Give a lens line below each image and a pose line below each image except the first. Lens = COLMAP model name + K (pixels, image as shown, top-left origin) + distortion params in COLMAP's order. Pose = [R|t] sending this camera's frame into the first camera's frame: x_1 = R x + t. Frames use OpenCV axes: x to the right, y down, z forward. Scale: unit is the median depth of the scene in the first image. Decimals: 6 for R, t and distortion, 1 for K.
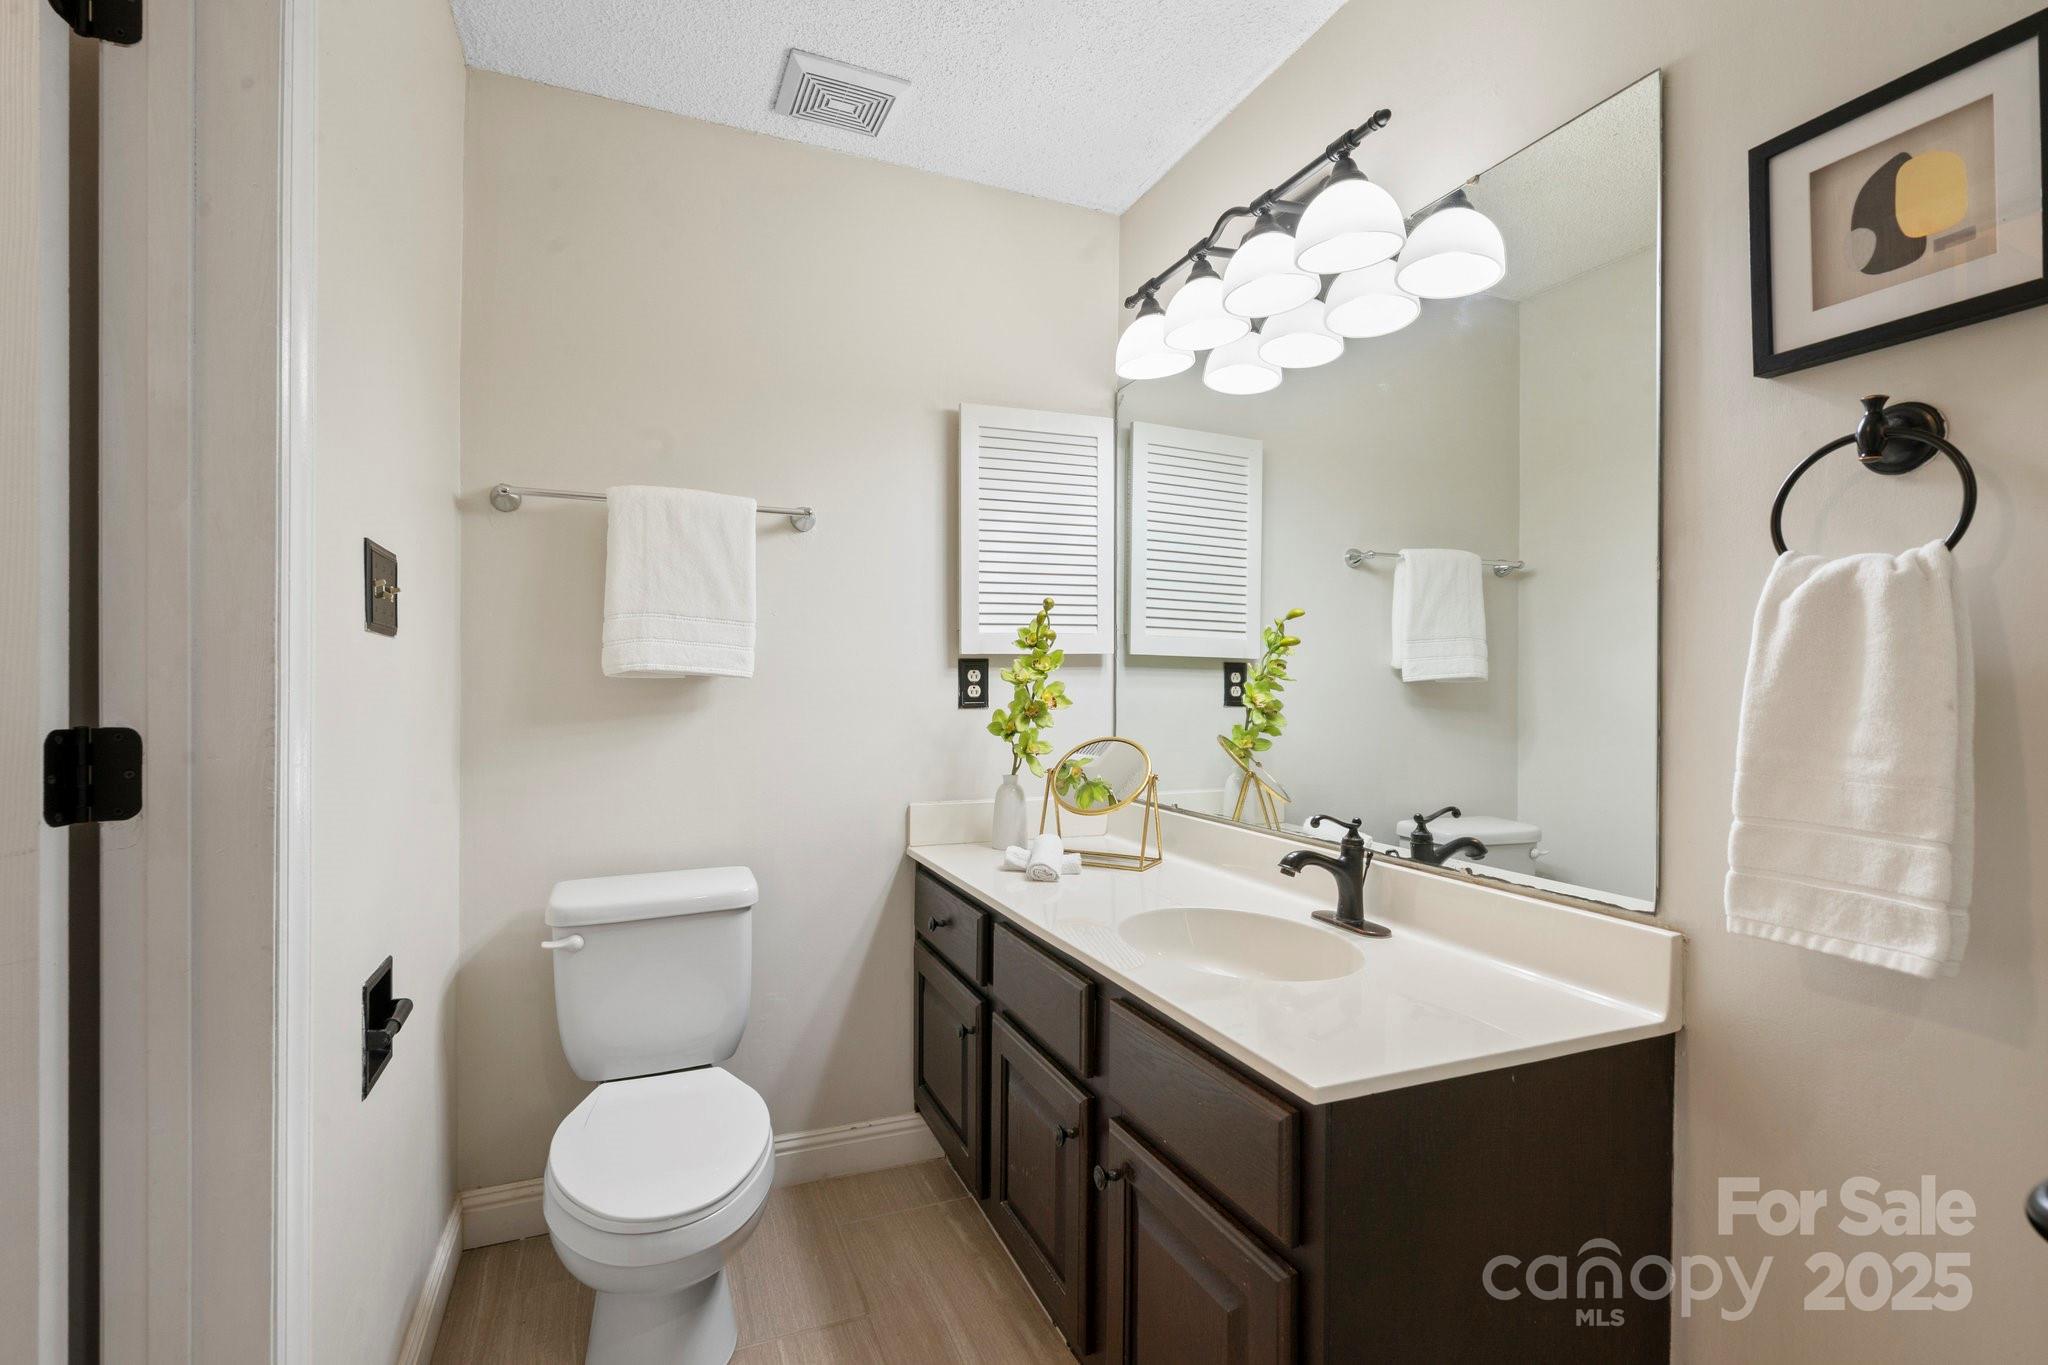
lens RADIAL K [[968.6, 0, 1022.8], [0, 968.6, 675.1], [0, 0, 1]] dist [0.000227, 0.000071]
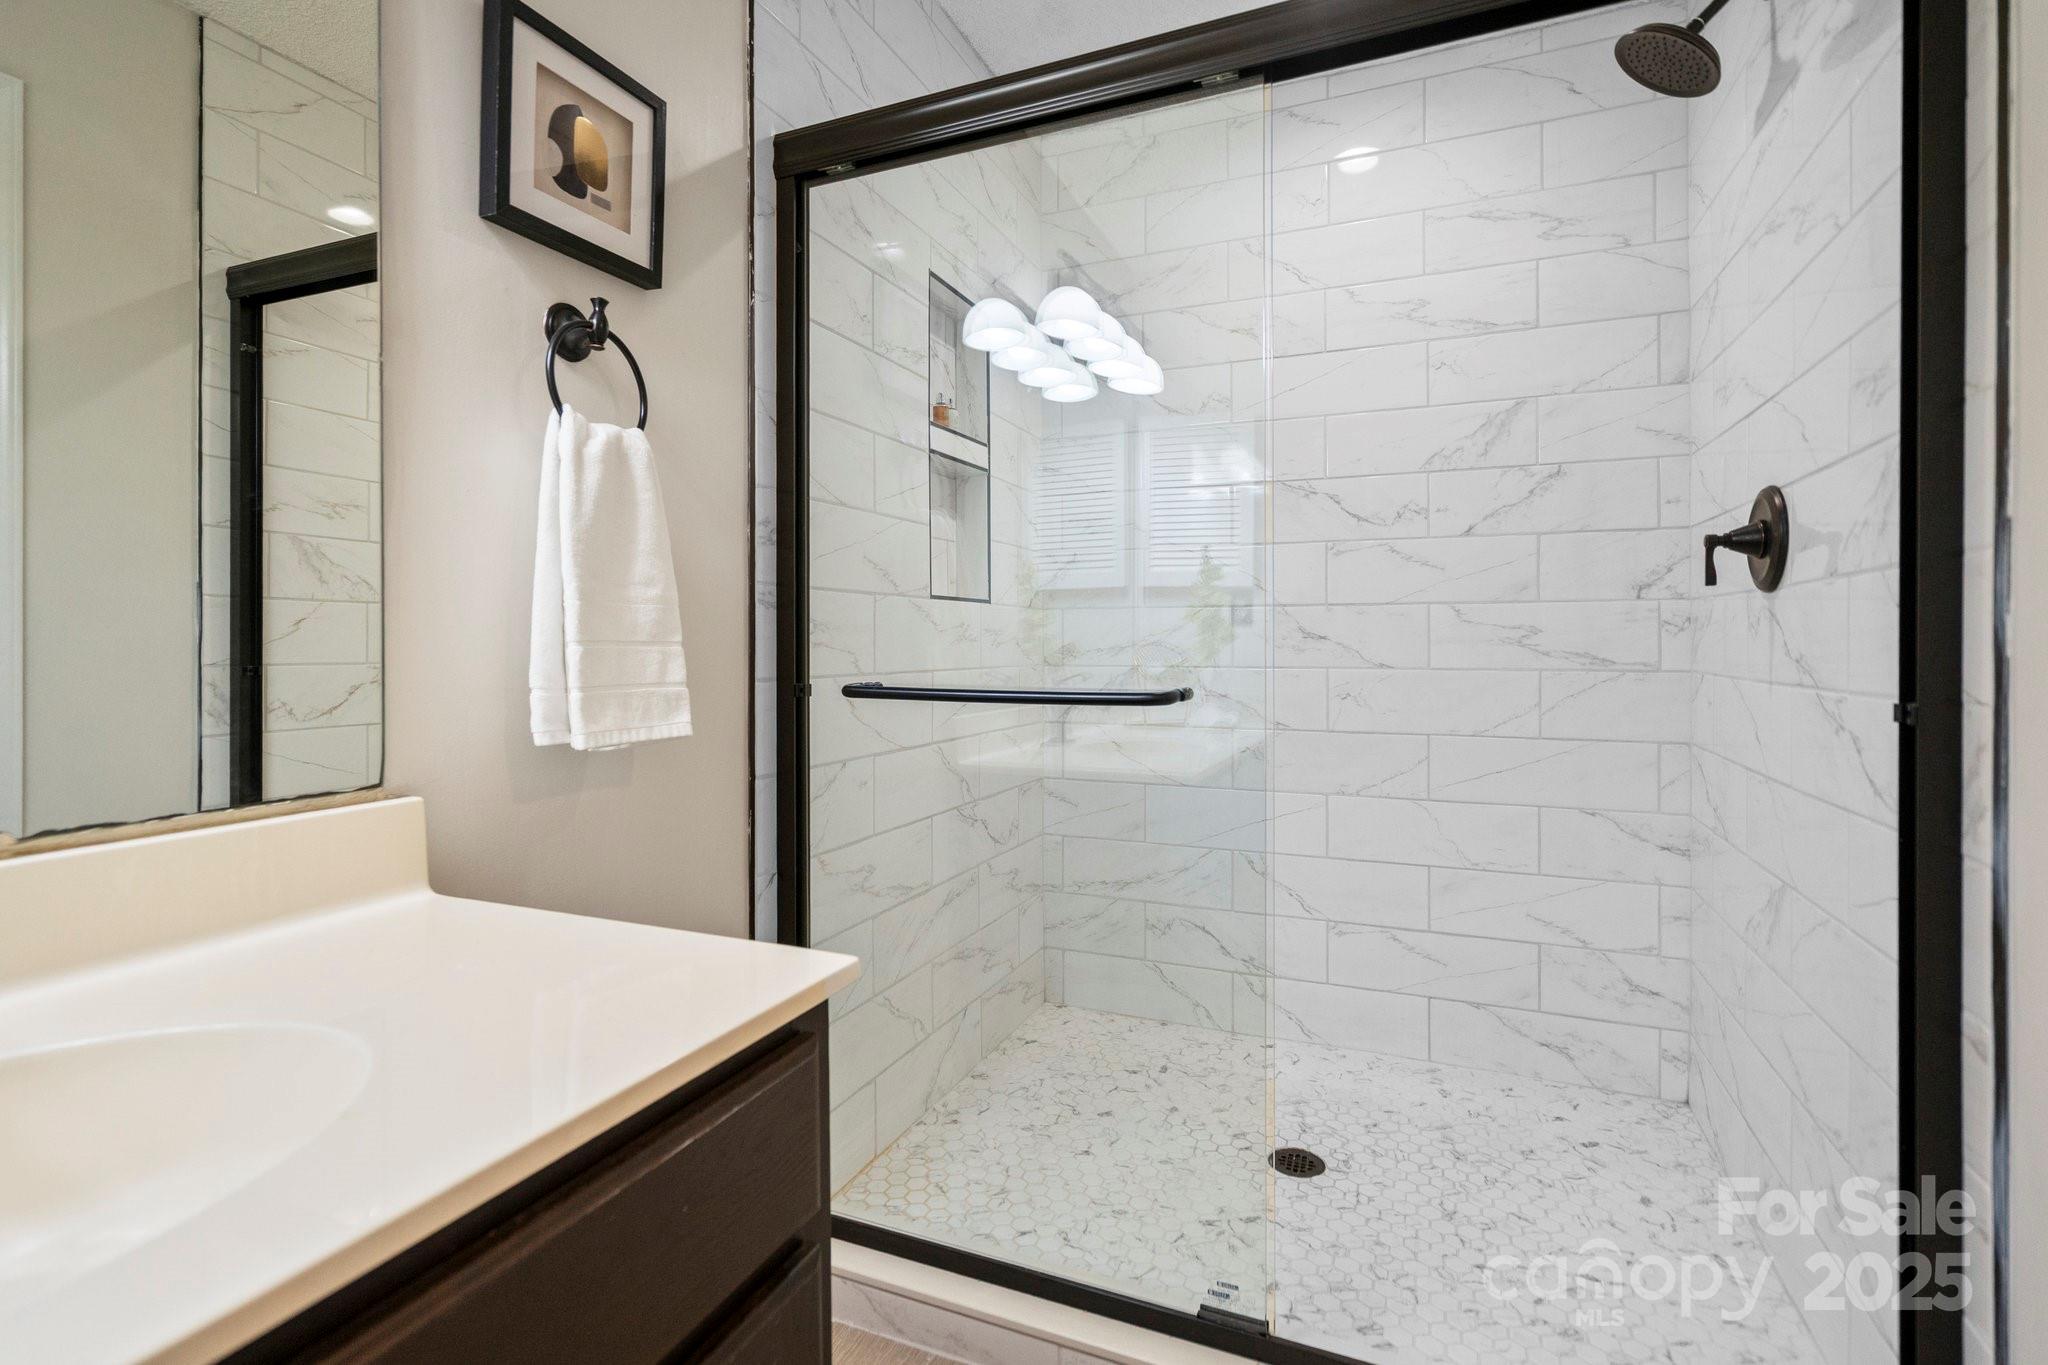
lens RADIAL K [[968.6, 0, 1022.8], [0, 968.6, 675.1], [0, 0, 1]] dist [0.000227, 0.000071]
pose [[-0.694092, -0.023303, 0.719509, -0.427702], [0.000218, 0.999469, 0.032580, 0.164158], [-0.719886, 0.022771, -0.693719, 1.547166]]
